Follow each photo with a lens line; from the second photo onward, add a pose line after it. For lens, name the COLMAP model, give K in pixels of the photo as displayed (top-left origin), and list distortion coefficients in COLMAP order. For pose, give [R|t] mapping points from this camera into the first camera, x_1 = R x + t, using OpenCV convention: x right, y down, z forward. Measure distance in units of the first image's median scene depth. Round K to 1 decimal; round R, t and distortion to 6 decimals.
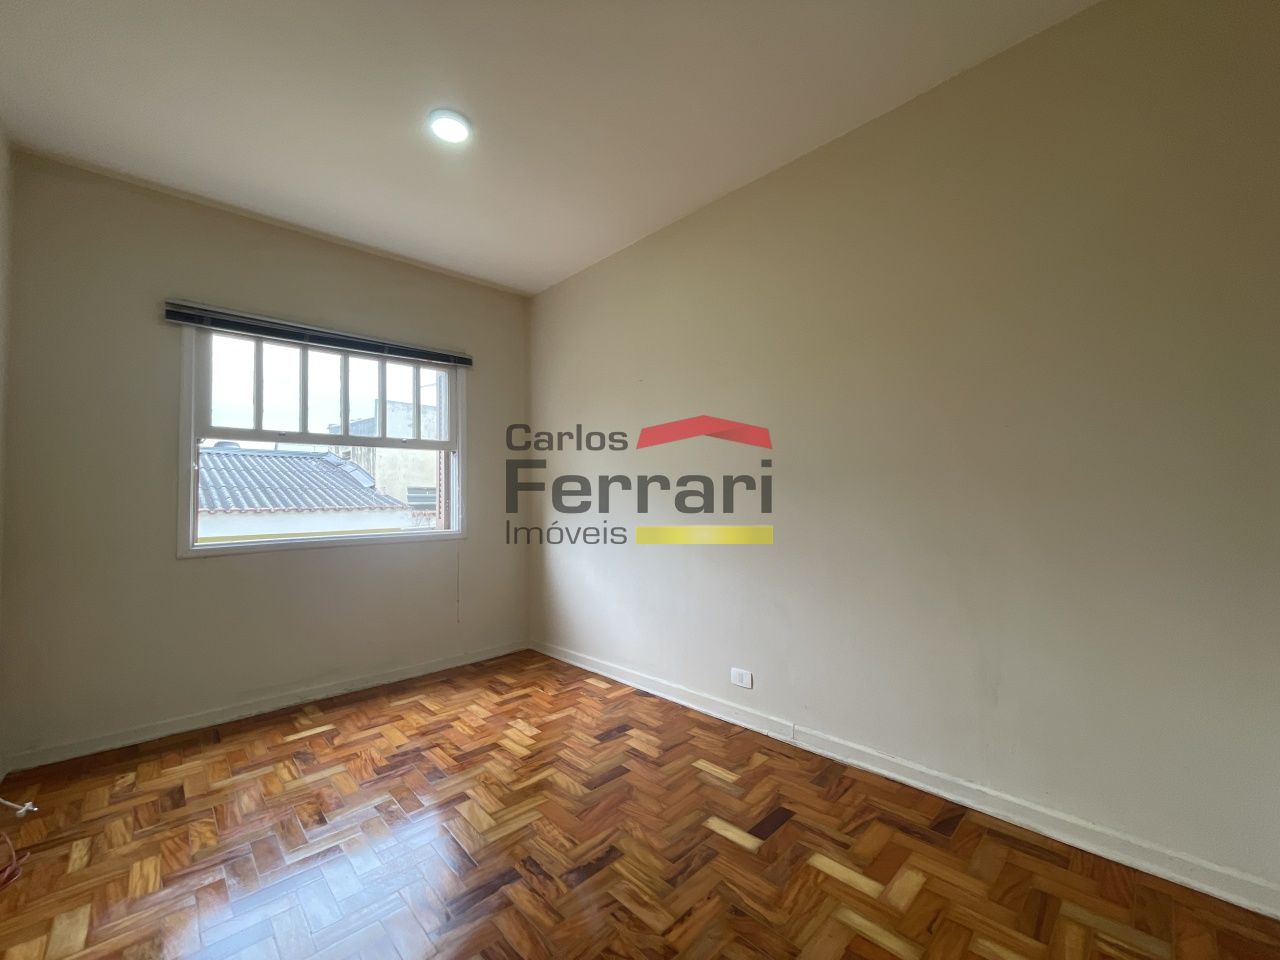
lens RADIAL K [[516.1, 0, 641.4], [0, 516.1, 485.1], [0, 0, 1]] dist [0.000203, -0.000201]
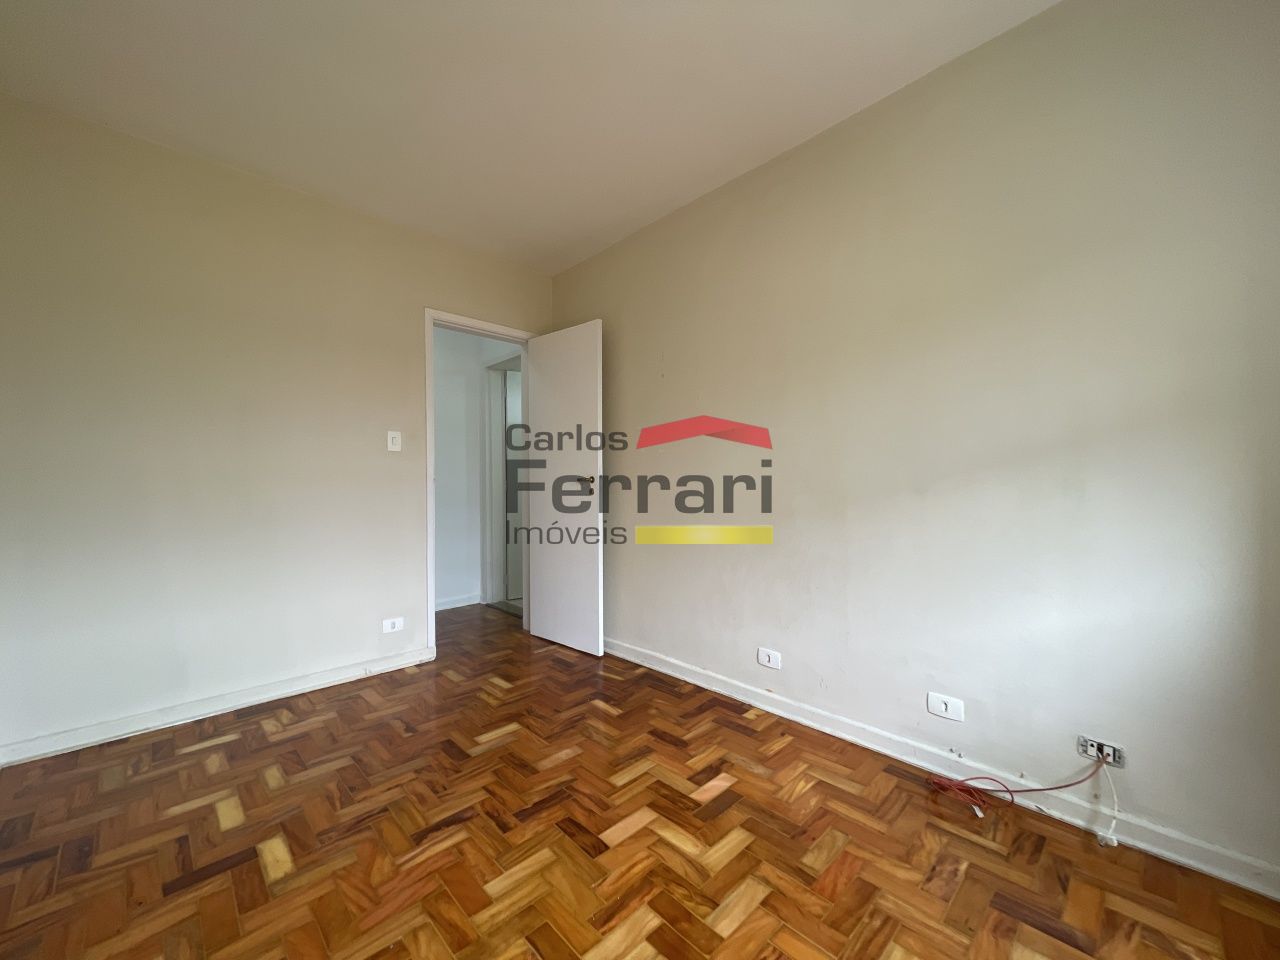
lens RADIAL K [[516.1, 0, 641.4], [0, 516.1, 485.1], [0, 0, 1]] dist [0.000203, -0.000201]
pose [[-0.999786, 0.020445, -0.003116, -0.383334], [0.020514, 0.999508, -0.023733, 0.054675], [0.002629, -0.023792, -0.999713, 1.570664]]
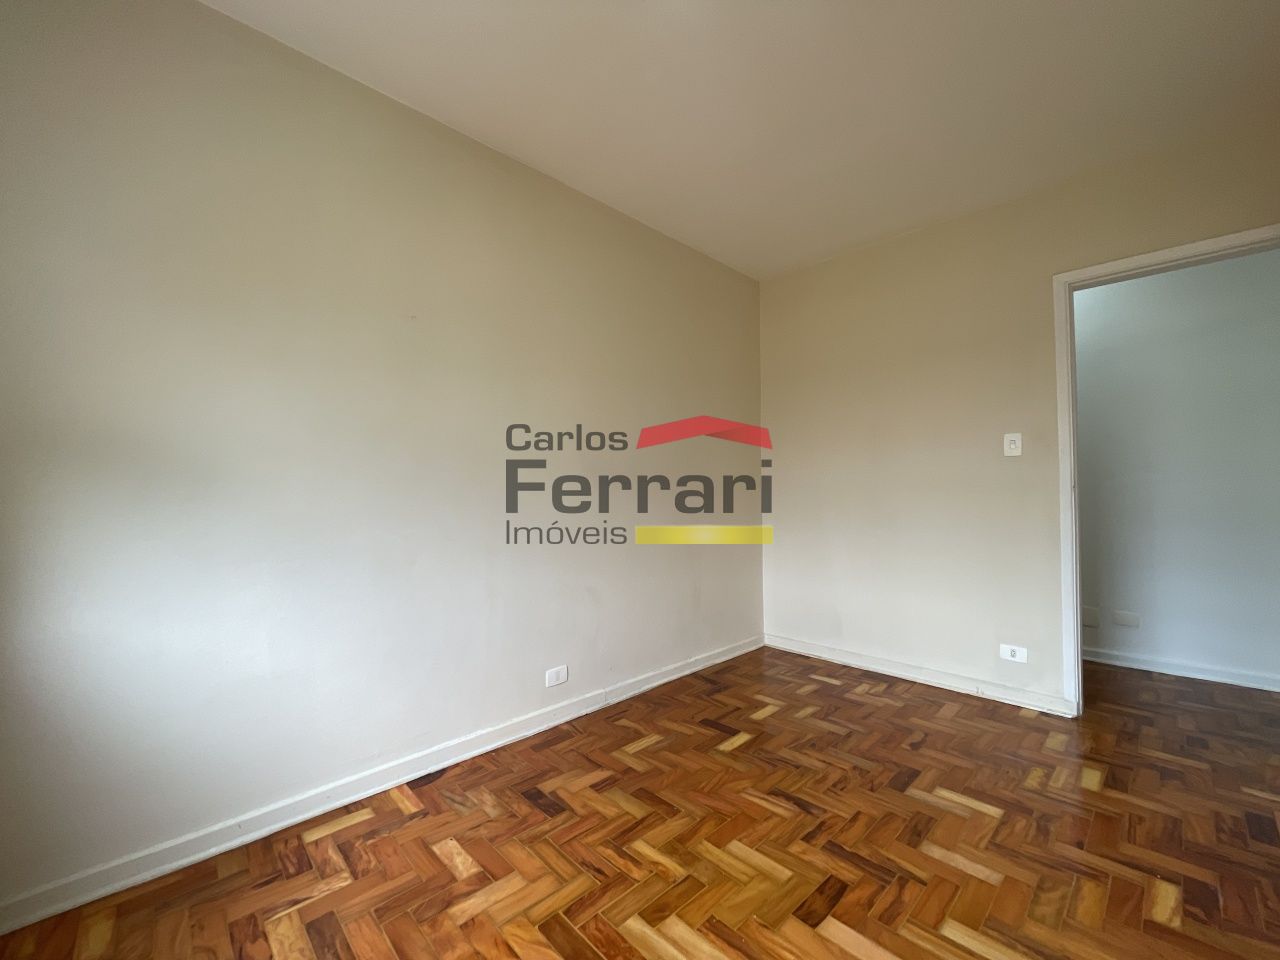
lens RADIAL K [[516.1, 0, 641.4], [0, 516.1, 485.1], [0, 0, 1]] dist [0.000203, -0.000201]
pose [[0.003751, 0.029641, 0.999554, -0.978226], [-0.024417, 0.999265, -0.029541, 0.043176], [-0.999695, -0.024295, 0.004472, 1.032378]]
